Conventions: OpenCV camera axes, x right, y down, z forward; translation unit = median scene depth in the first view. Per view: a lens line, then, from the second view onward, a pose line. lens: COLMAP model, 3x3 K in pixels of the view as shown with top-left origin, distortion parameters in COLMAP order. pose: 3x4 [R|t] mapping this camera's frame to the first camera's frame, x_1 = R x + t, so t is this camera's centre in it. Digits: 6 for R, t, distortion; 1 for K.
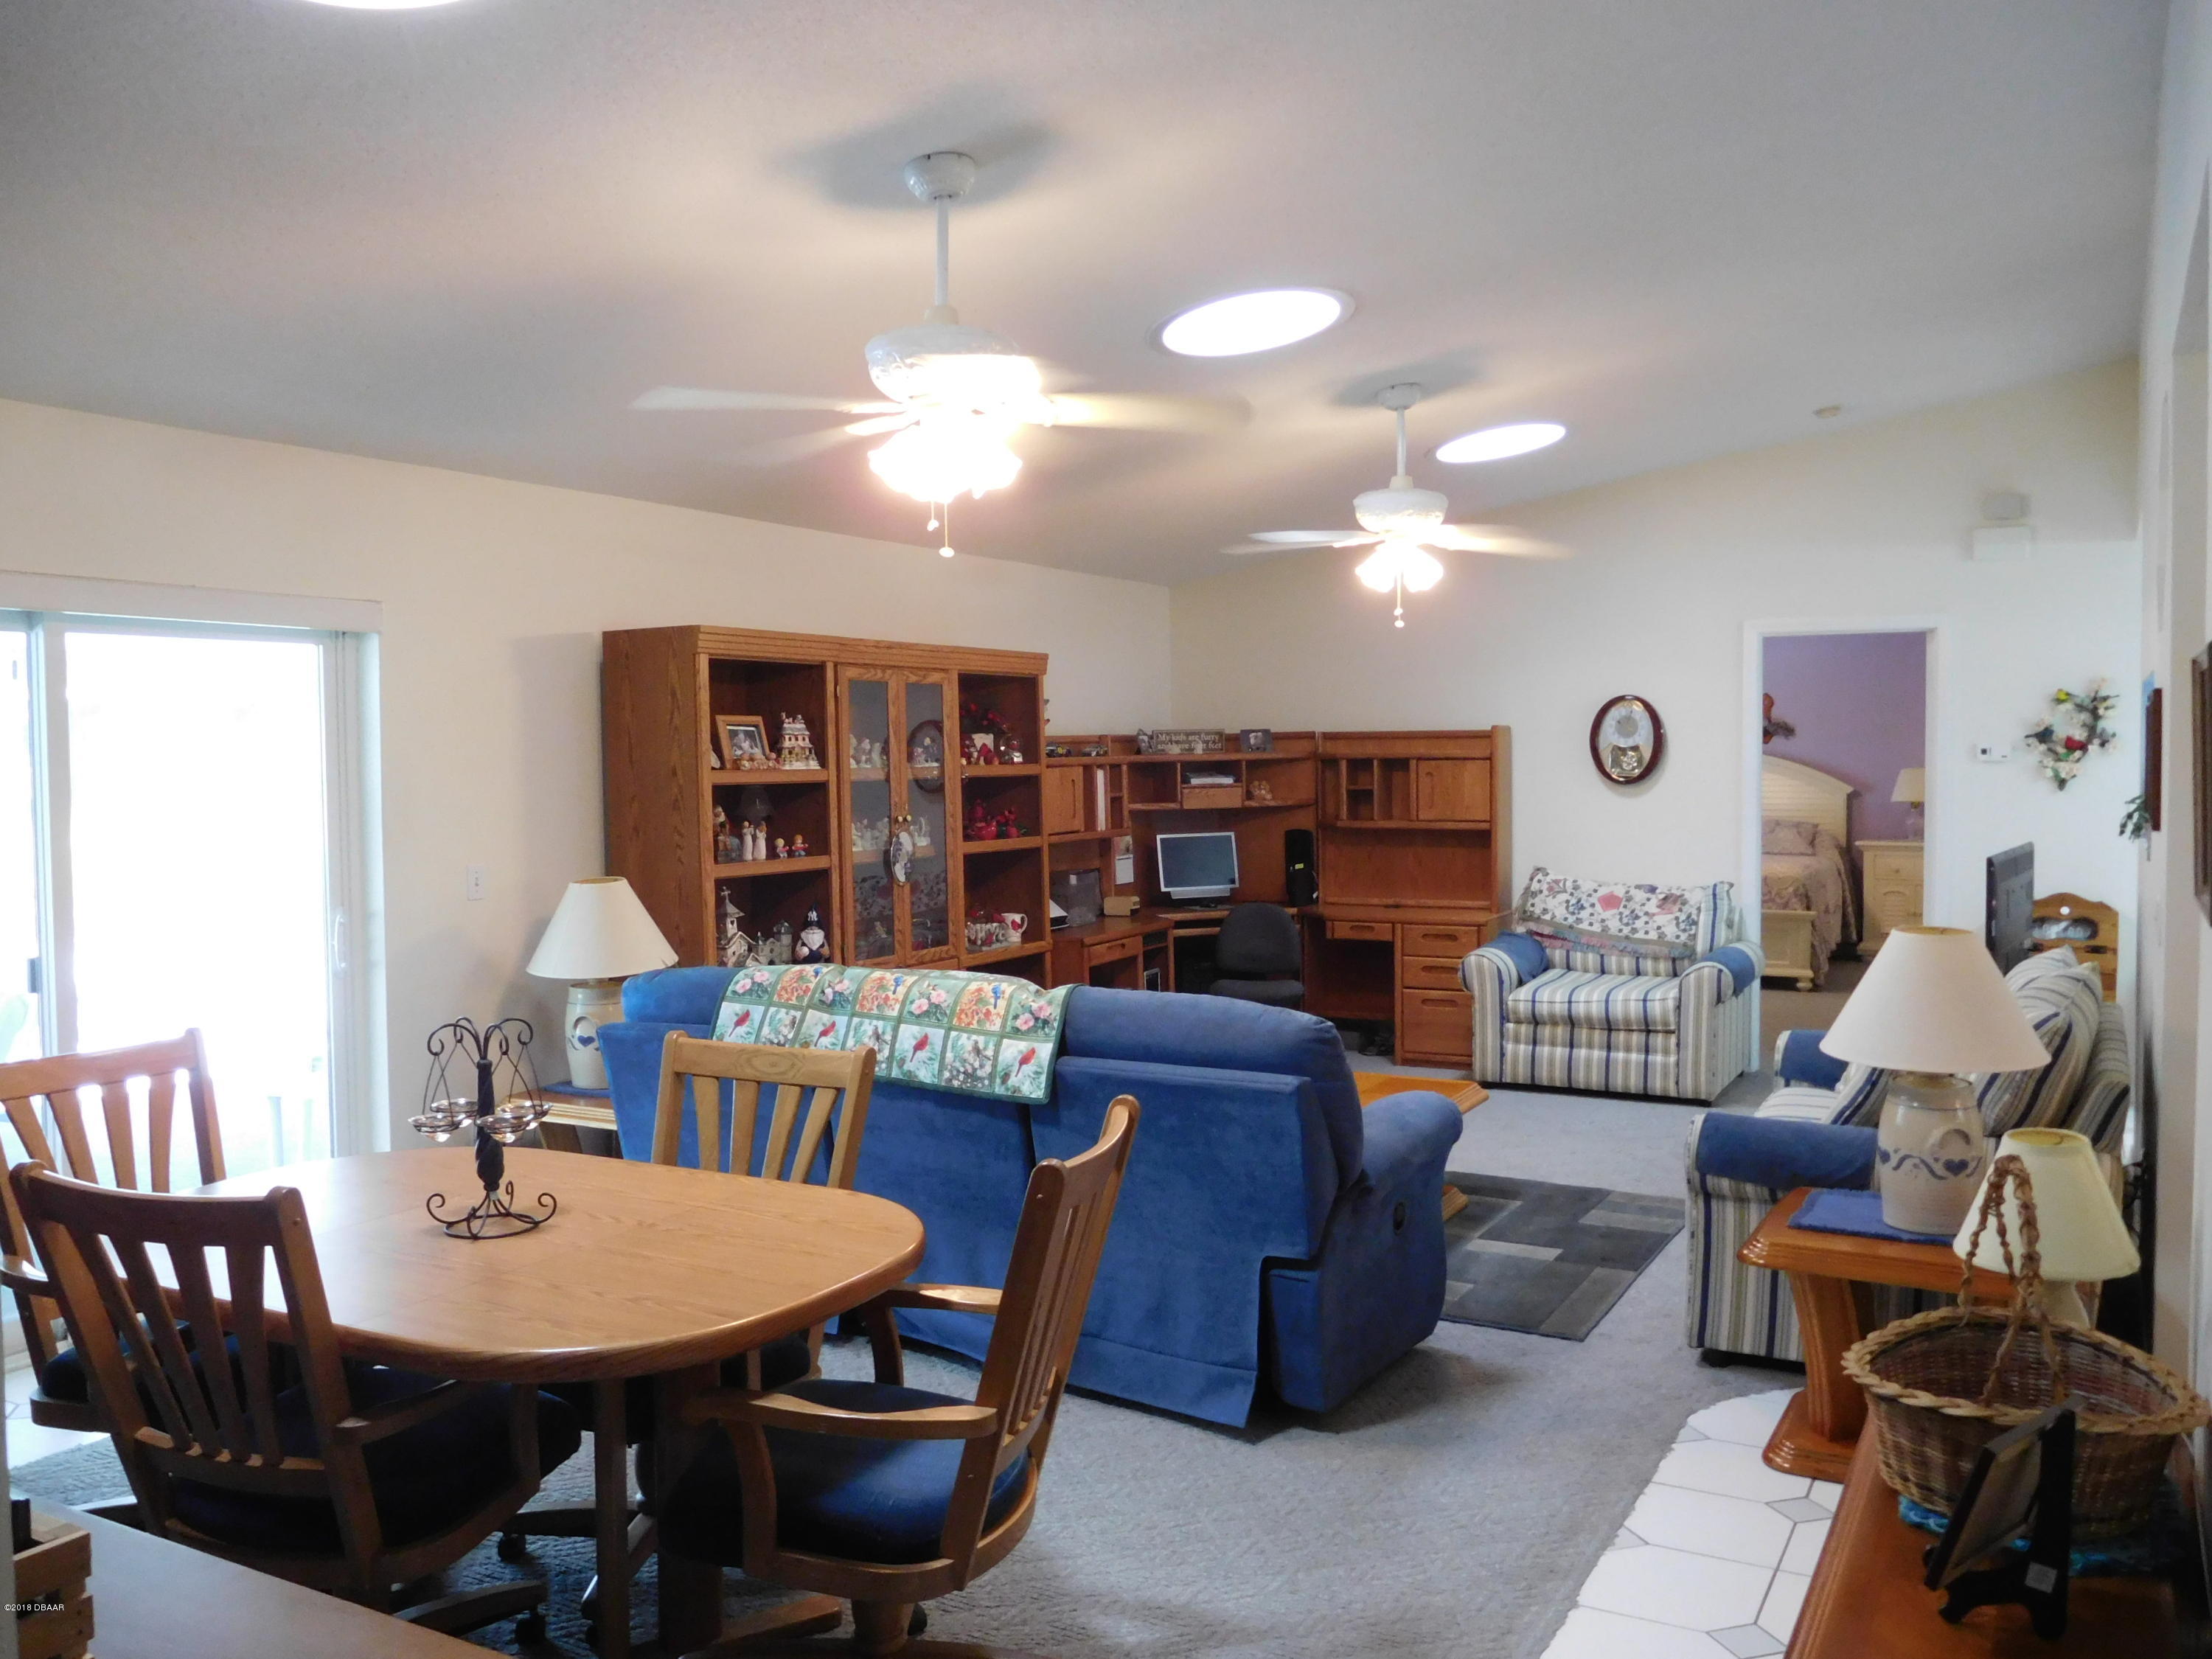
lens RADIAL K [[1812.6, 0, 1106.0], [0, 1812.6, 829.5], [0, 0, 1]] dist [0.001370, 0.000369]
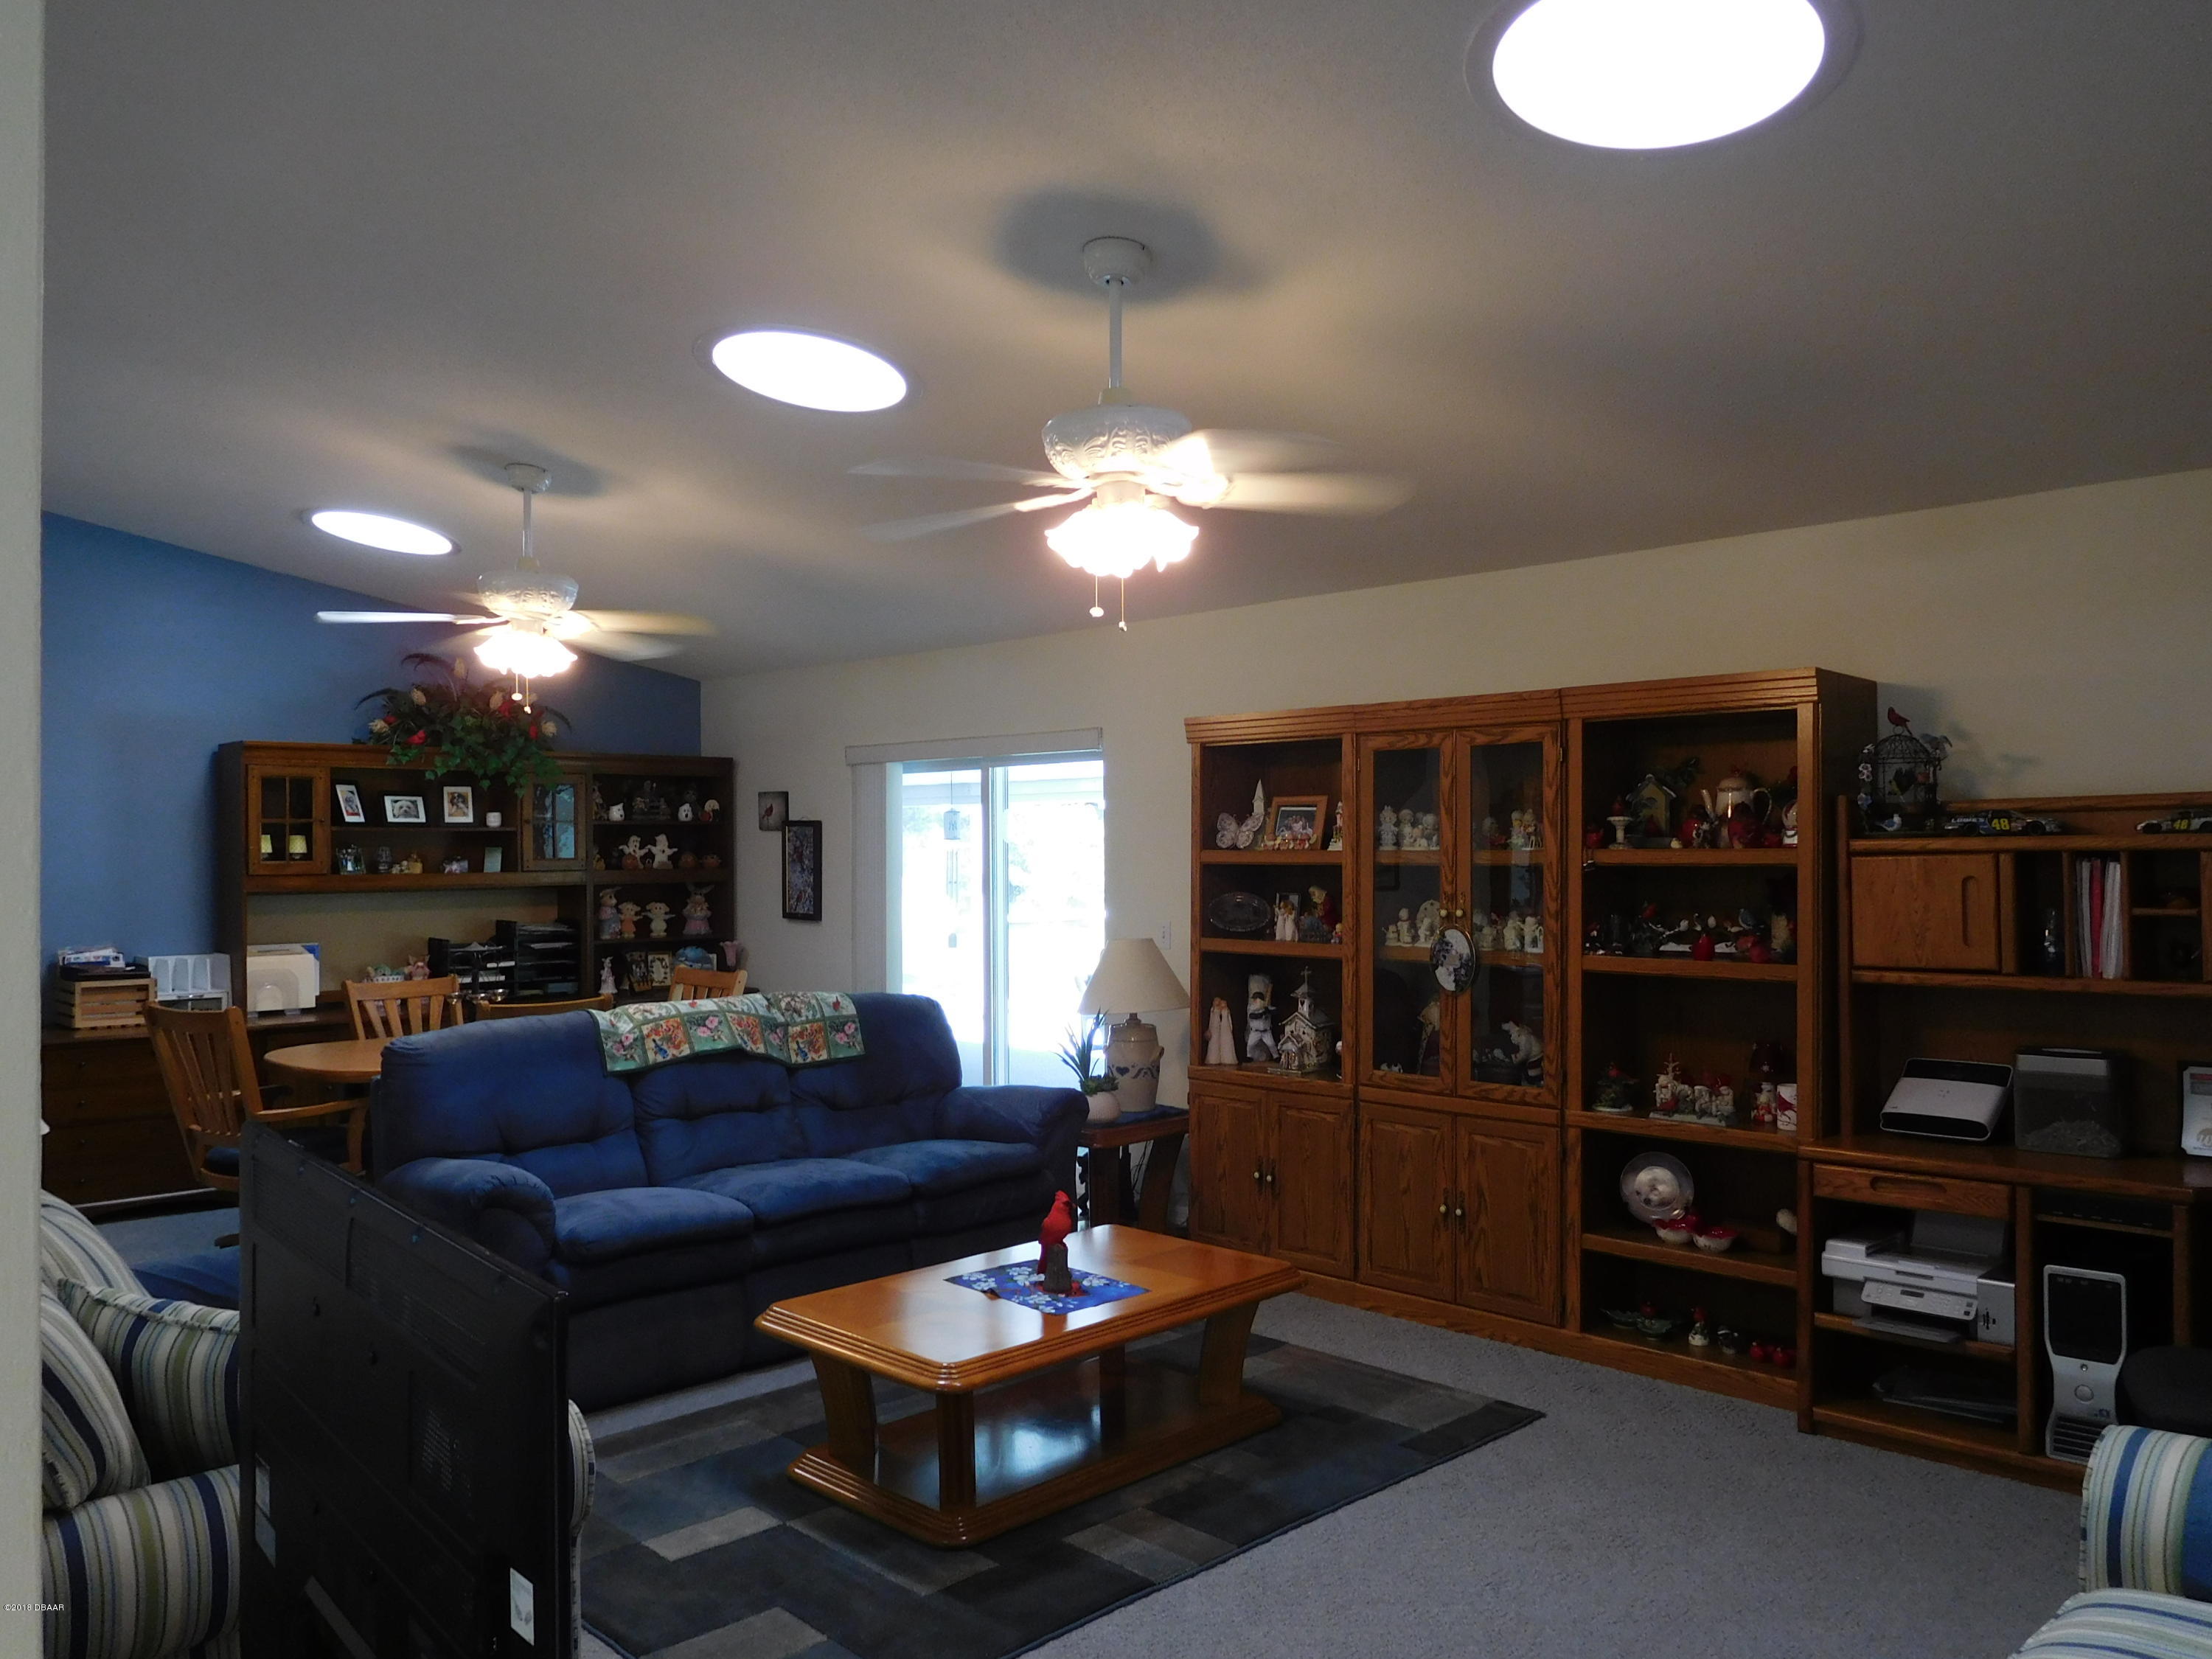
lens RADIAL K [[1567.8, 0, 1106.0], [0, 1567.8, 829.5], [0, 0, 1]] dist [-0.001185, -0.001534]
pose [[-0.322800, 0.006119, -0.946447, 0.624231], [-0.032846, 0.999304, 0.017664, -0.051394], [0.945897, 0.036789, -0.322375, 1.098987]]
